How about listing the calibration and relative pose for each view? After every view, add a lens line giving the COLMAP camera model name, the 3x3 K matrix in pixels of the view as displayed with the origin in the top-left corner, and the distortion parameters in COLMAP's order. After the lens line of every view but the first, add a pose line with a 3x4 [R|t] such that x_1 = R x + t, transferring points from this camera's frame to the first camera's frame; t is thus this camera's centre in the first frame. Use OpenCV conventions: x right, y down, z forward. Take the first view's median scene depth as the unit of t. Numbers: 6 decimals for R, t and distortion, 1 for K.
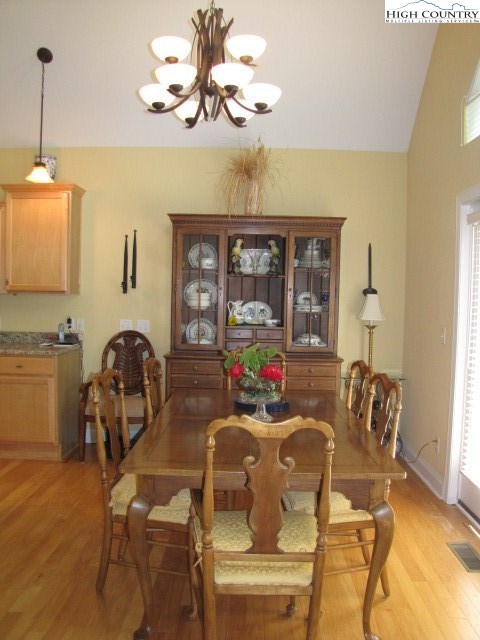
lens RADIAL K [[532.1, 0, 240.0], [0, 532.1, 320.0], [0, 0, 1]] dist [-0.187518, 0.163097]
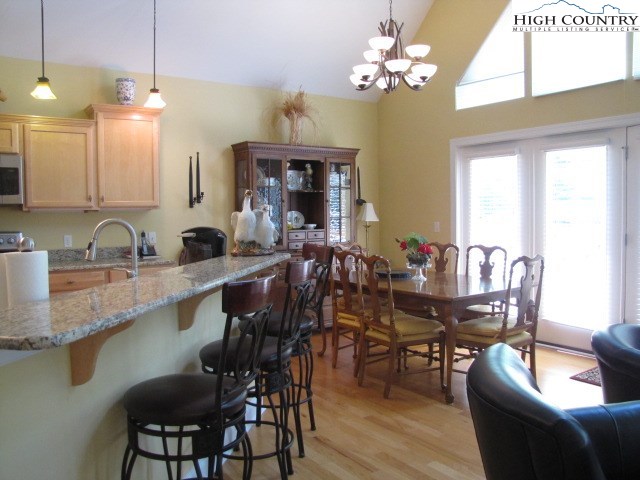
lens RADIAL K [[532.1, 0, 312.0], [0, 532.1, 237.9], [0, 0, 1]] dist [-0.187518, 0.163097]
pose [[0.822032, -0.058534, 0.566425, -0.693977], [0.058335, 0.998126, 0.018486, 0.009138], [-0.566445, 0.017846, 0.823906, -0.088773]]
